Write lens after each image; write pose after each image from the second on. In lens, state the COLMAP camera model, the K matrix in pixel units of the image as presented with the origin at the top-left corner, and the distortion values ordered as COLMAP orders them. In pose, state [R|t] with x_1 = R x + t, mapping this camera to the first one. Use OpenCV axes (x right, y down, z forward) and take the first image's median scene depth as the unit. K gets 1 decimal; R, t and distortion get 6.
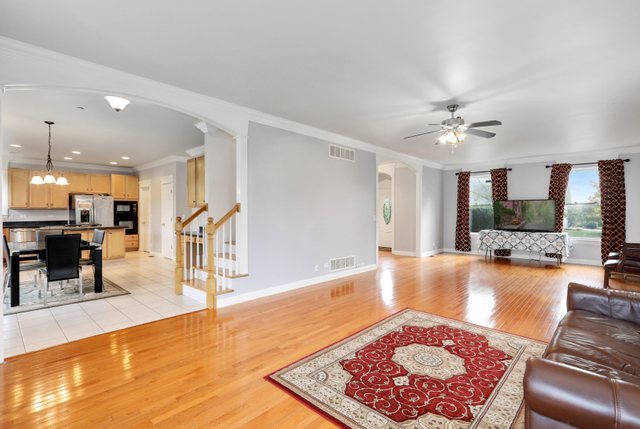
lens RADIAL K [[306.2, 0, 315.8], [0, 306.2, 215.1], [0, 0, 1]] dist [0.011076, -0.000001]
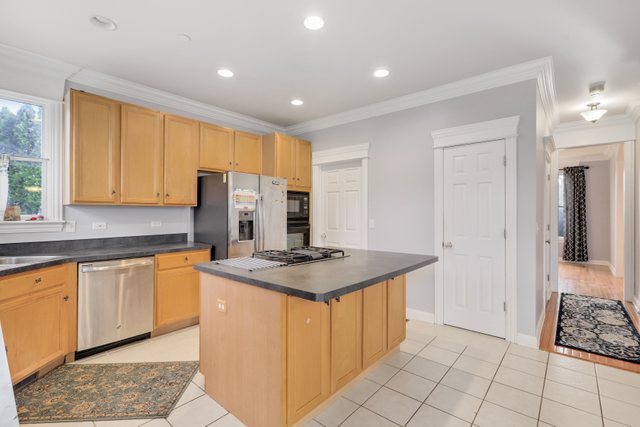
lens RADIAL K [[290.9, 0, 320.5], [0, 290.9, 213.3], [0, 0, 1]] dist [-0.001102, 0.000347]
pose [[0.998319, 0.001645, 0.057941, -0.627504], [-0.001105, 0.999956, -0.009347, -0.007012], [-0.057954, 0.009268, 0.998276, 0.565125]]
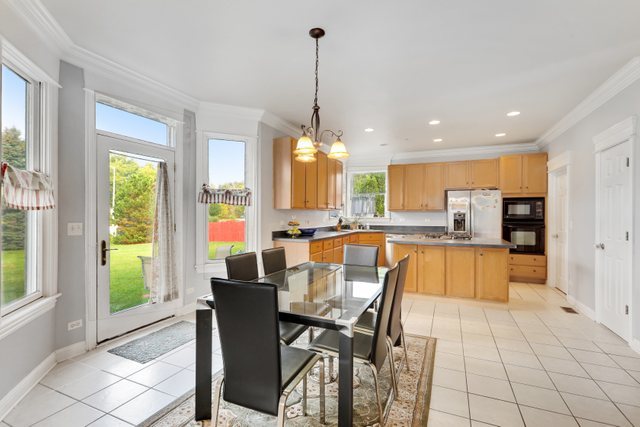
lens RADIAL K [[290.9, 0, 321.8], [0, 290.9, 212.6], [0, 0, 1]] dist [-0.001102, 0.000347]
pose [[0.337403, -0.002184, -0.941358, -0.228799], [-0.018020, 0.999799, -0.008778, -0.004591], [0.941188, 0.019925, 0.337296, 0.462297]]
